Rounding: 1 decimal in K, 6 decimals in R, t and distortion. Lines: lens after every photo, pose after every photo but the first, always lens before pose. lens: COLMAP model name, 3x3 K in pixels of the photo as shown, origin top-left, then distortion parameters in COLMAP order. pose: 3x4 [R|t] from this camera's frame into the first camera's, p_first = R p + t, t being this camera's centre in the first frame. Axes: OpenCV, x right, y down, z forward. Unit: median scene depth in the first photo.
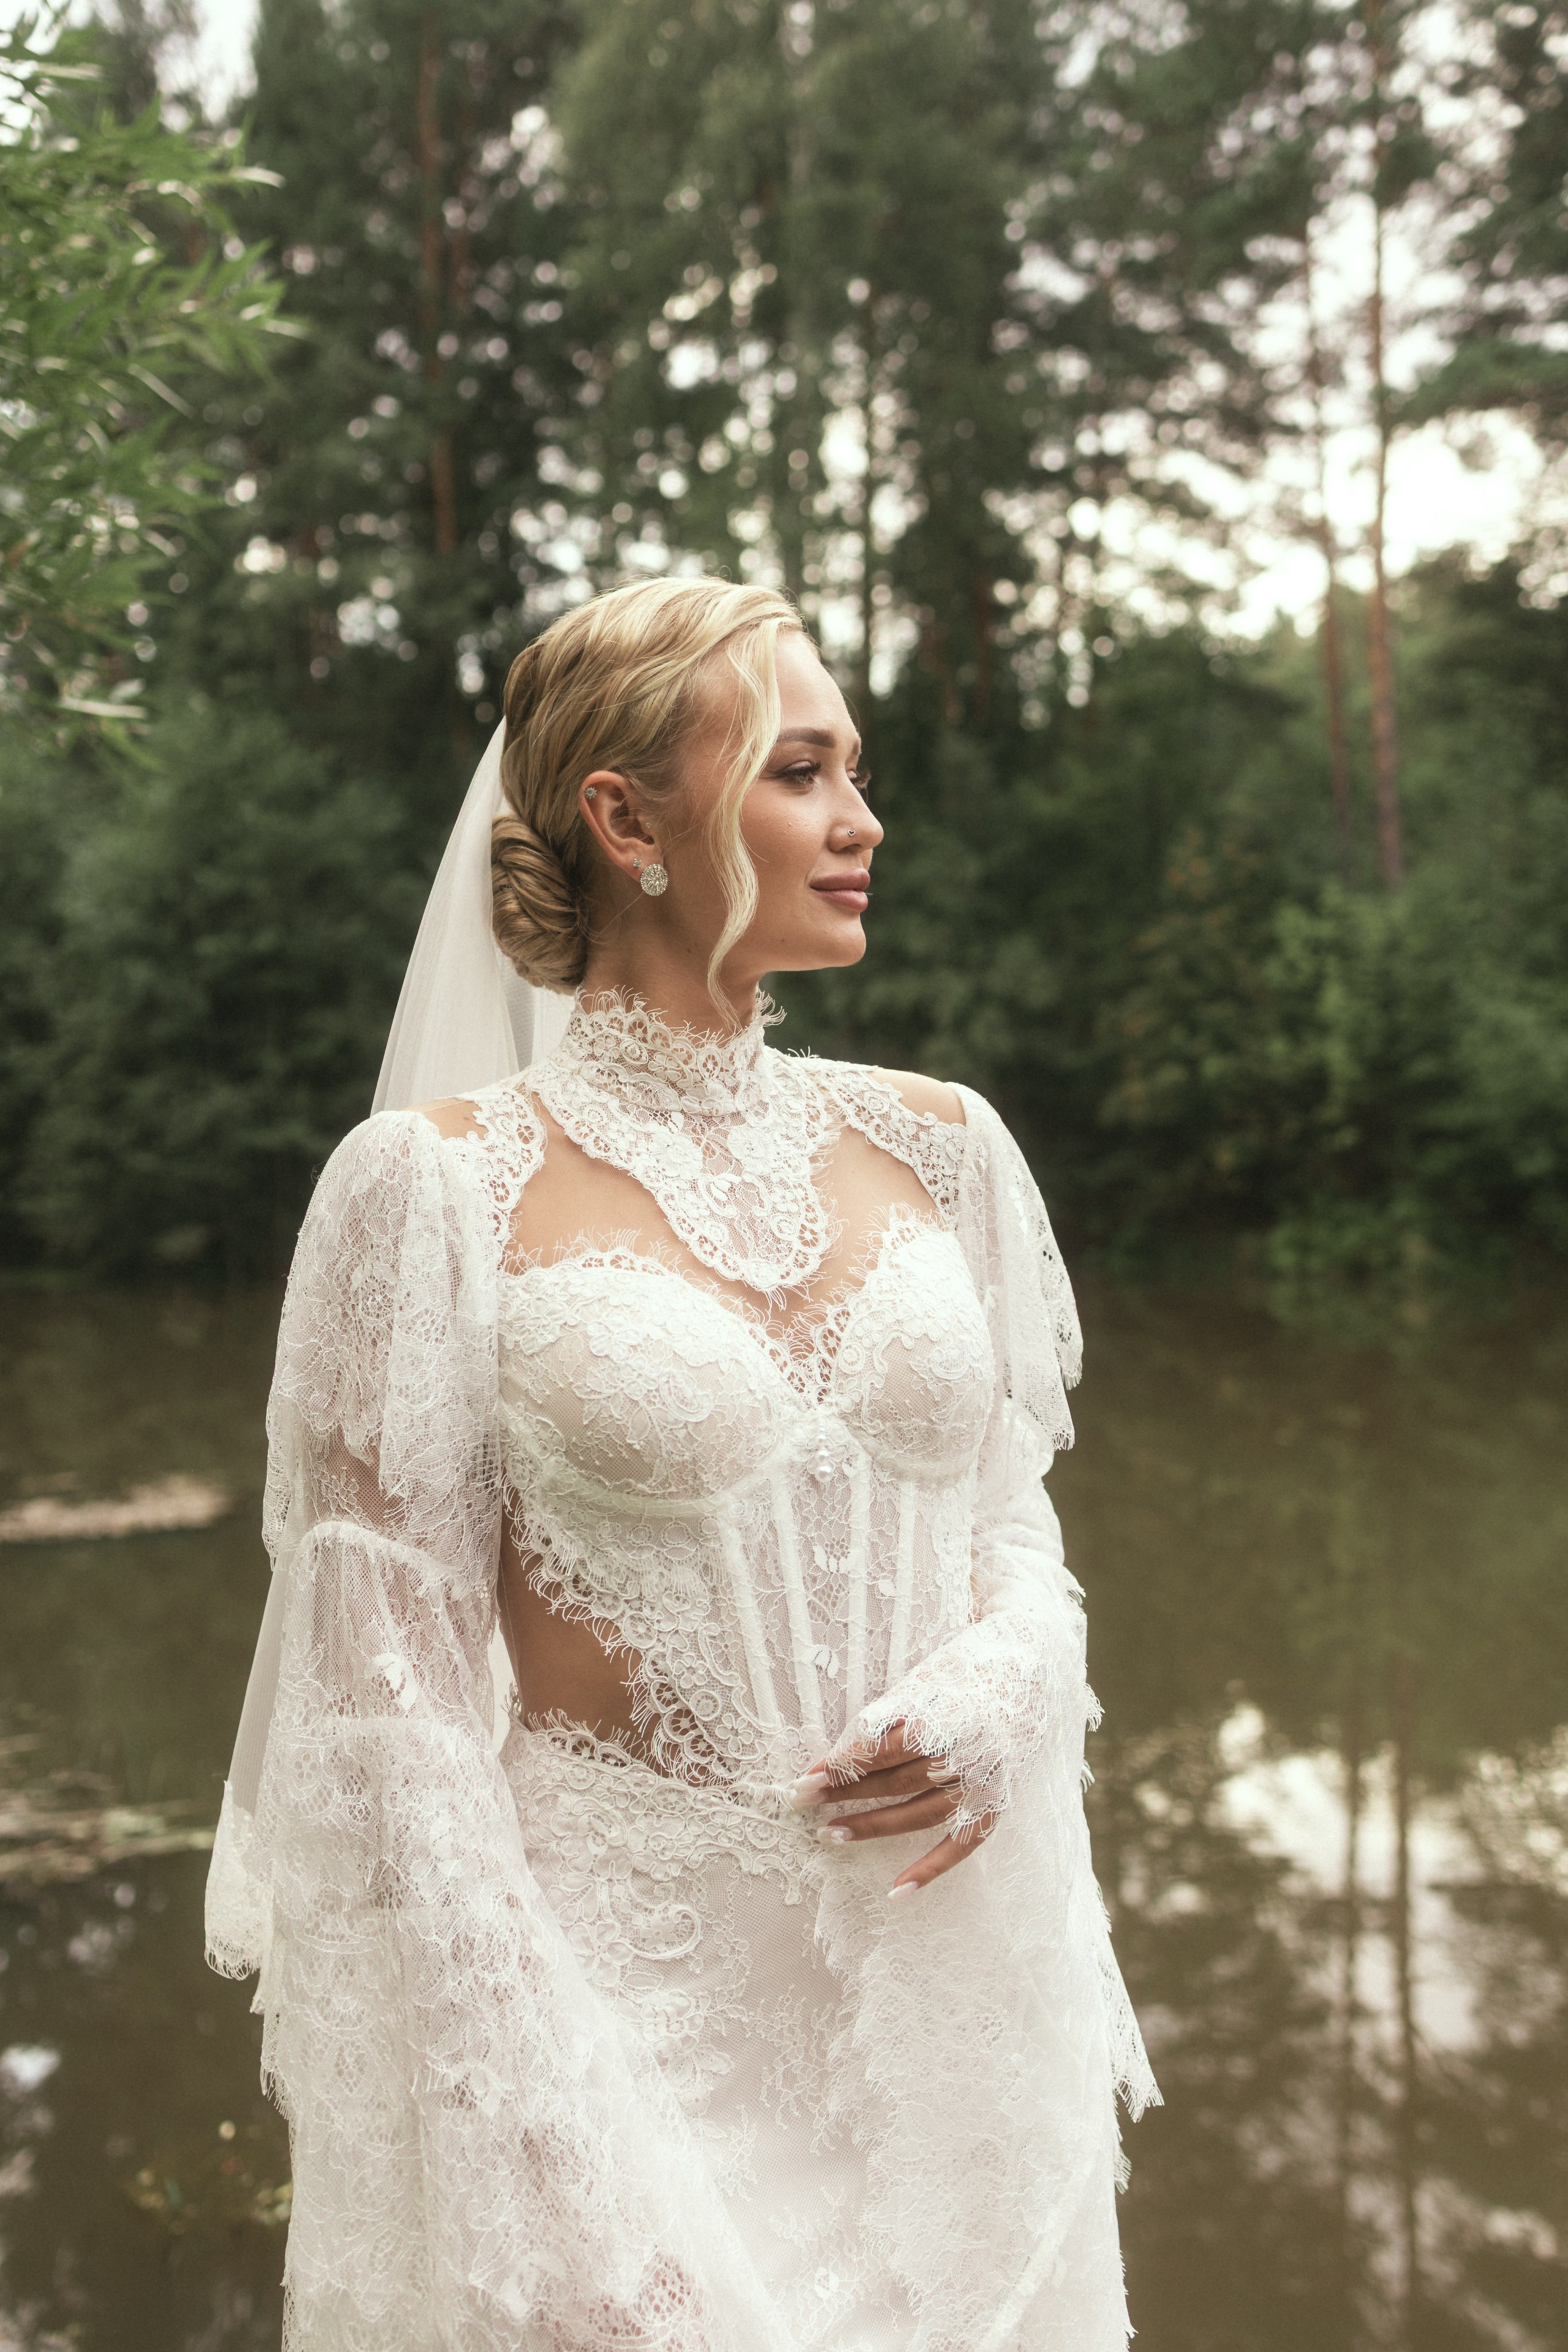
lens RADIAL K [[2294.5, 0, 747.7], [0, 2294.5, 1185.0], [0, 0, 1]] dist [-0.005941, 0.220270]
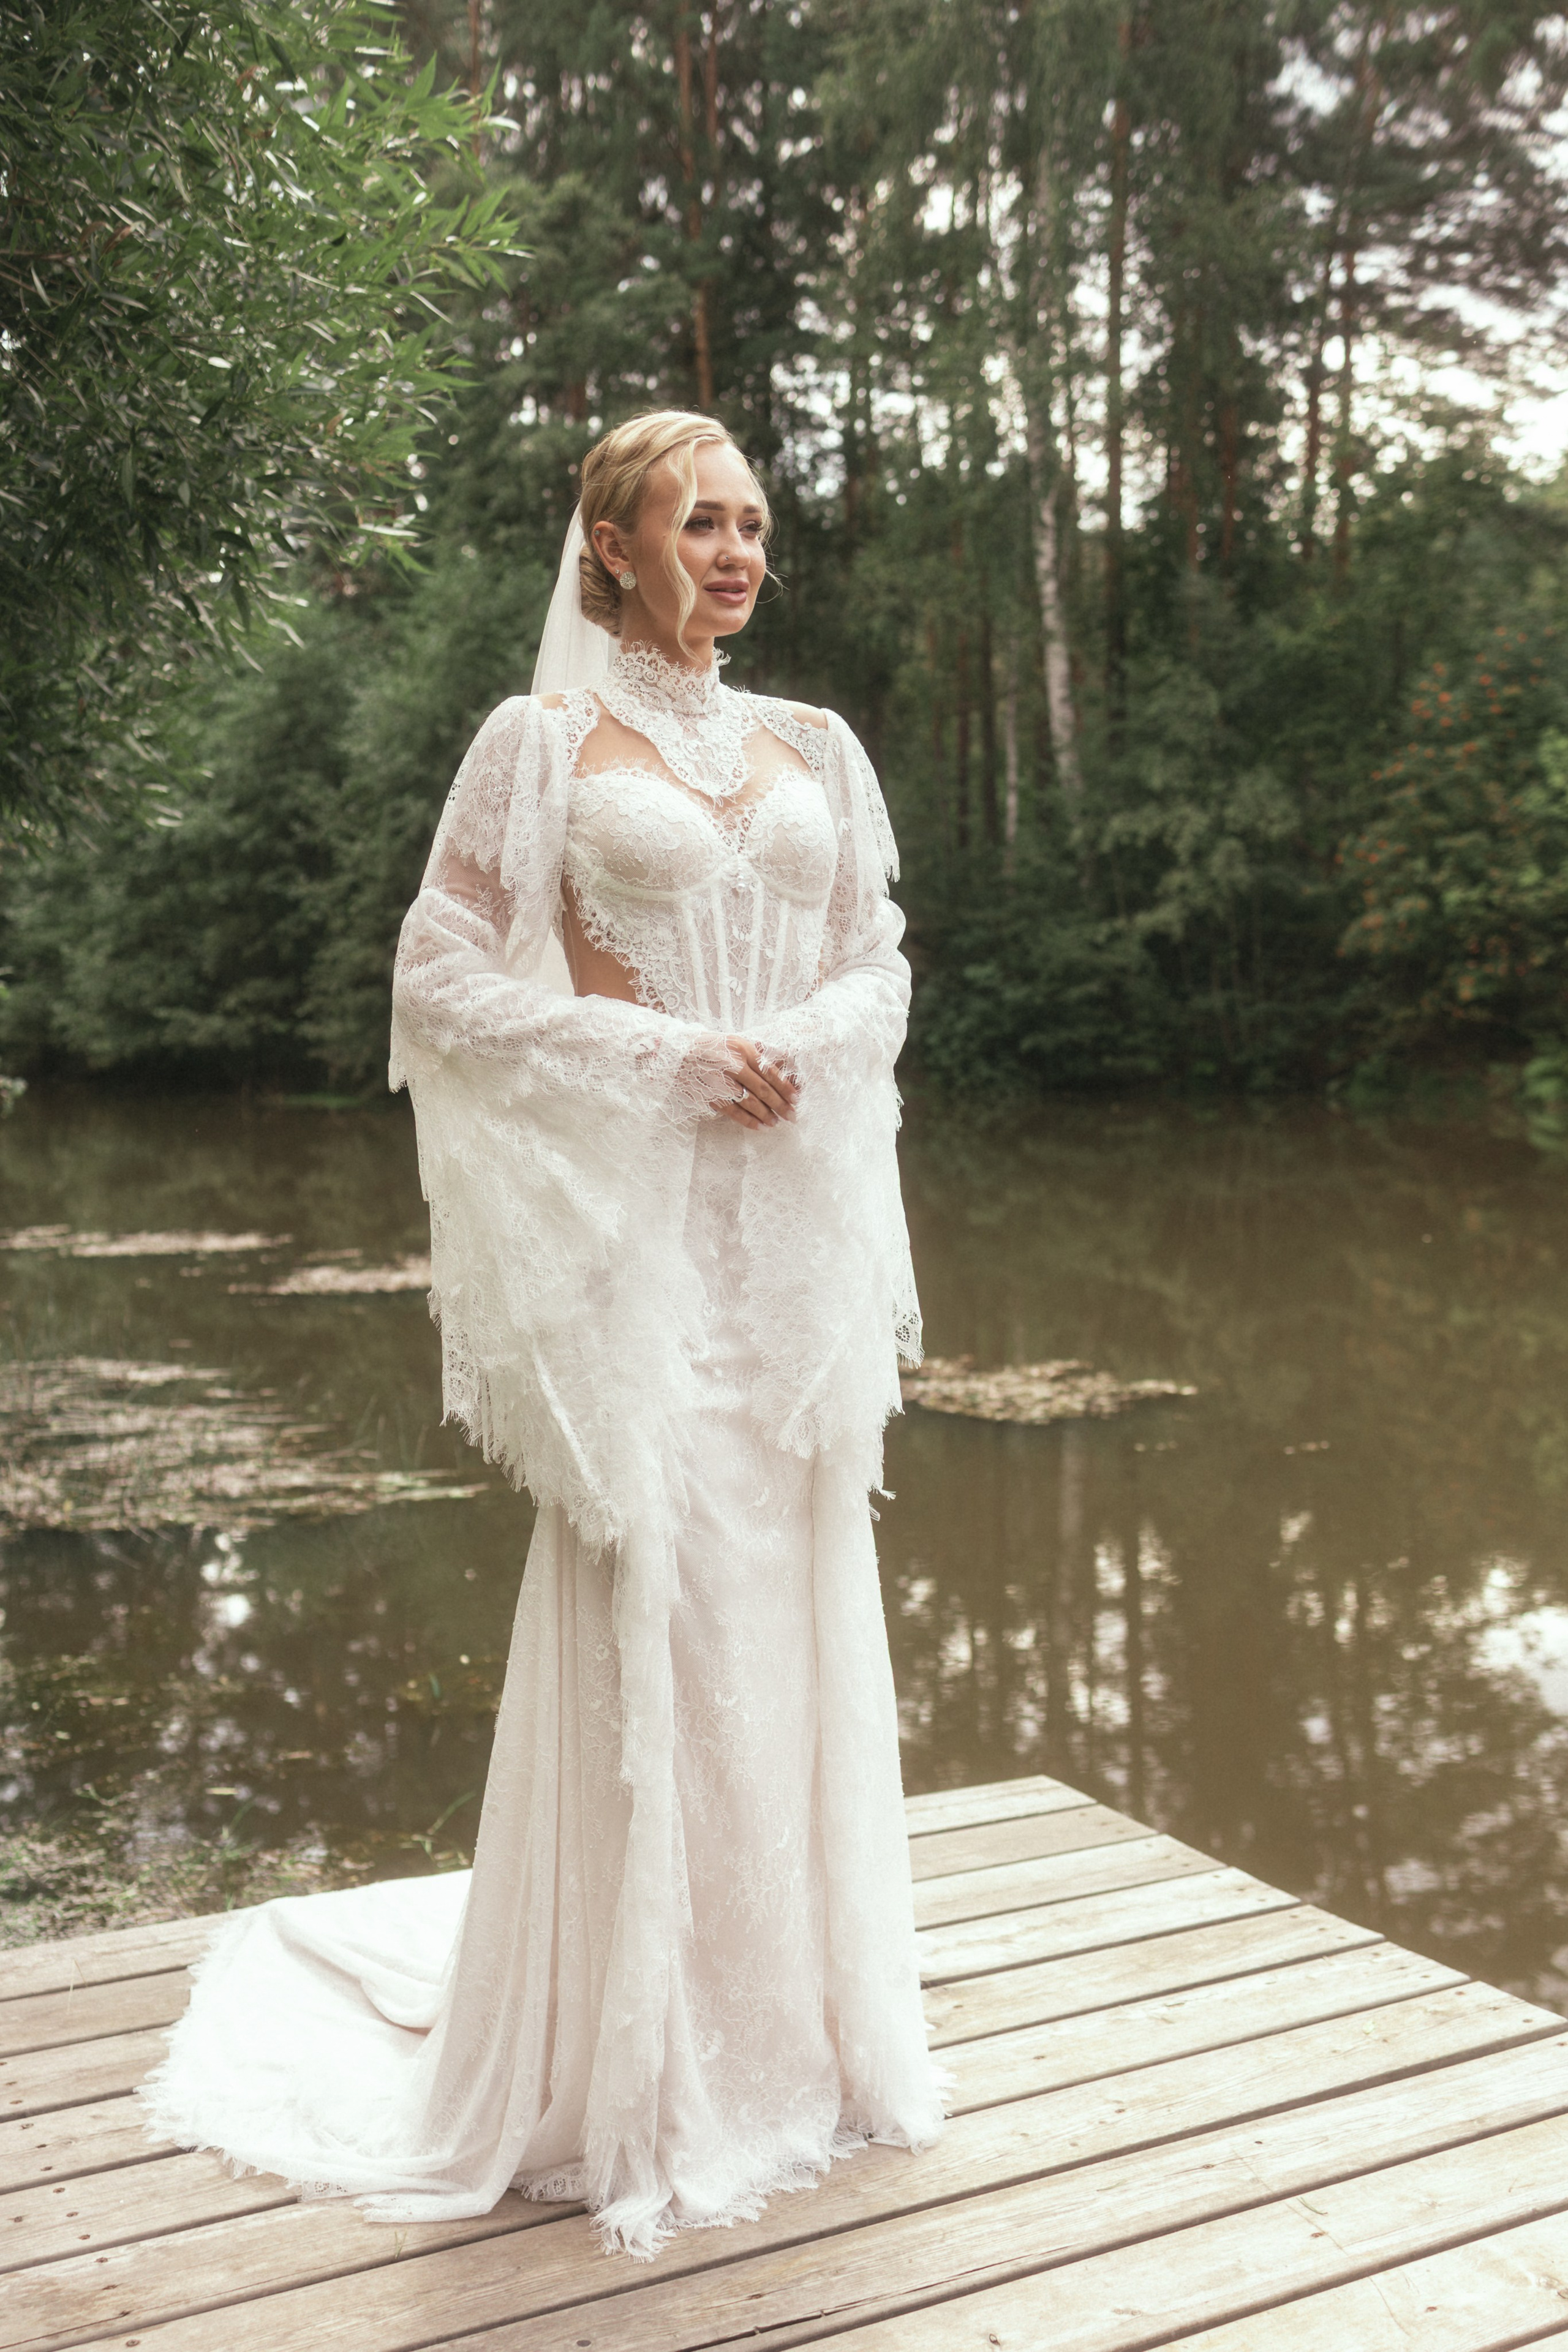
lens RADIAL K [[2939.4, 0, 784.0], [0, 2939.4, 1176.0], [0, 0, 1]] dist [0.021941, 0.605293]
pose [[0.990726, 0.010326, -0.135483, 0.088772], [-0.011306, 0.999915, -0.006468, 0.082654], [0.135405, 0.007940, 0.990759, -0.318585]]
